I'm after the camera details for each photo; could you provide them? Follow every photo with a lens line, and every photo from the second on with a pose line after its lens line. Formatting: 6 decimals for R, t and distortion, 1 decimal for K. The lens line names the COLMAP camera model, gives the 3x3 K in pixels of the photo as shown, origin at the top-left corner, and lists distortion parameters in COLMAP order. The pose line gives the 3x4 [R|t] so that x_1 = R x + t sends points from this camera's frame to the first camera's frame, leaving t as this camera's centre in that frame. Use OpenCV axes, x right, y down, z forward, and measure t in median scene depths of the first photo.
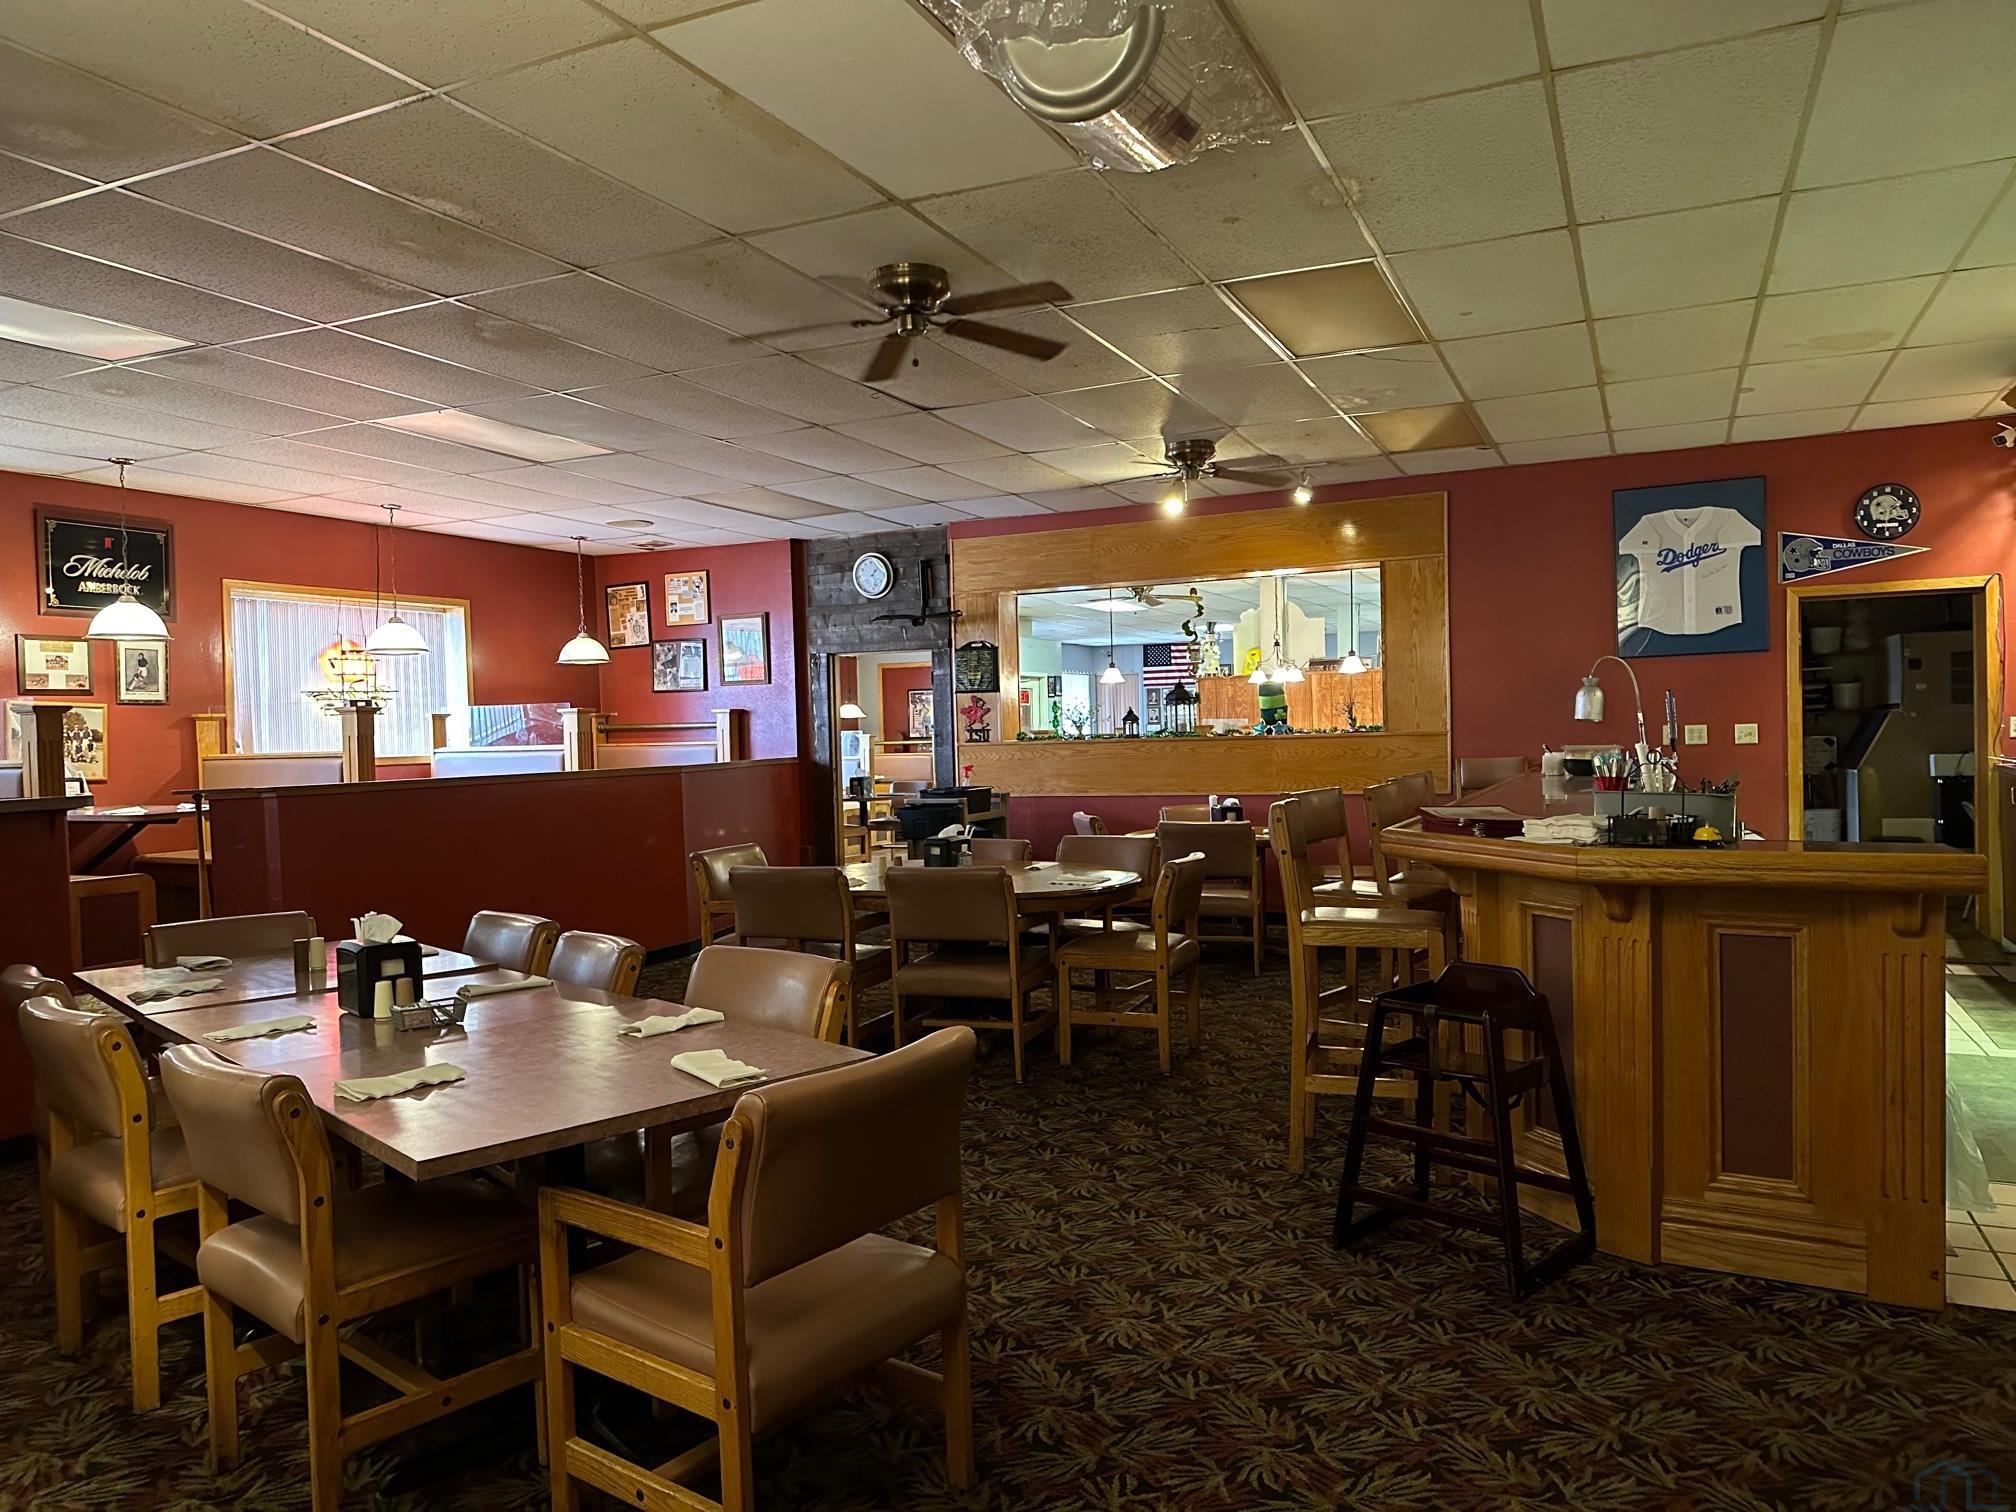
lens RADIAL K [[1412.6, 0, 996.9], [0, 1412.6, 761.4], [0, 0, 1]] dist [0.065272, -0.064357]
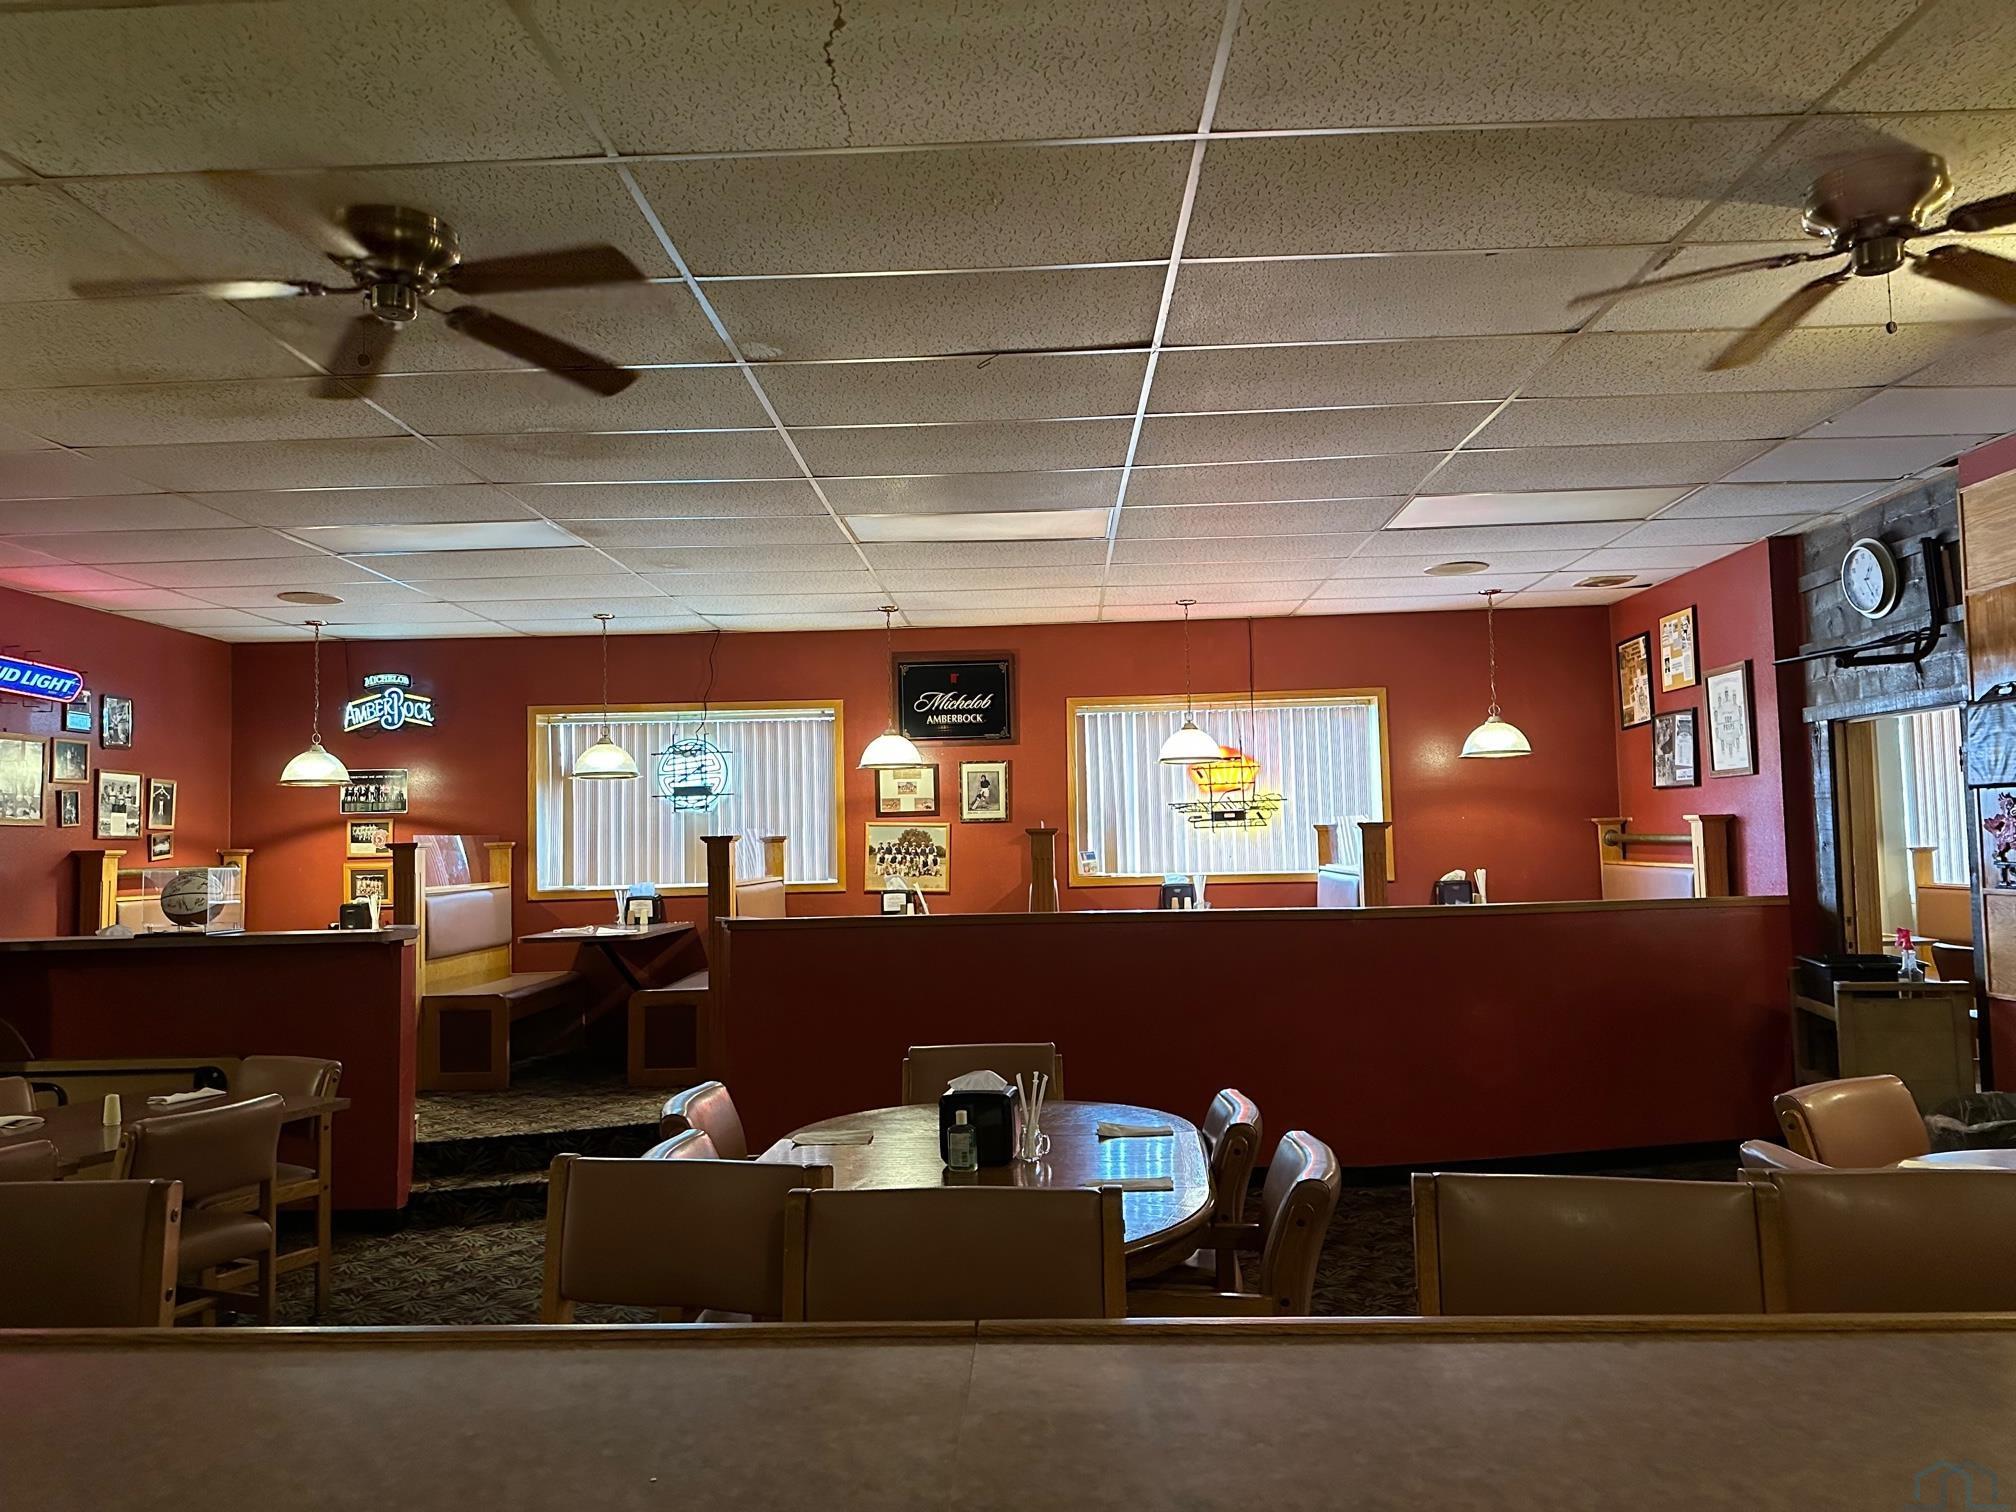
lens RADIAL K [[1412.6, 0, 1001.3], [0, 1412.6, 755.5], [0, 0, 1]] dist [0.065272, -0.064357]
pose [[0.366250, -0.036442, -0.929803, 0.359822], [-0.009140, 0.999044, -0.042757, -0.039863], [0.930472, 0.024158, 0.365566, 0.551783]]
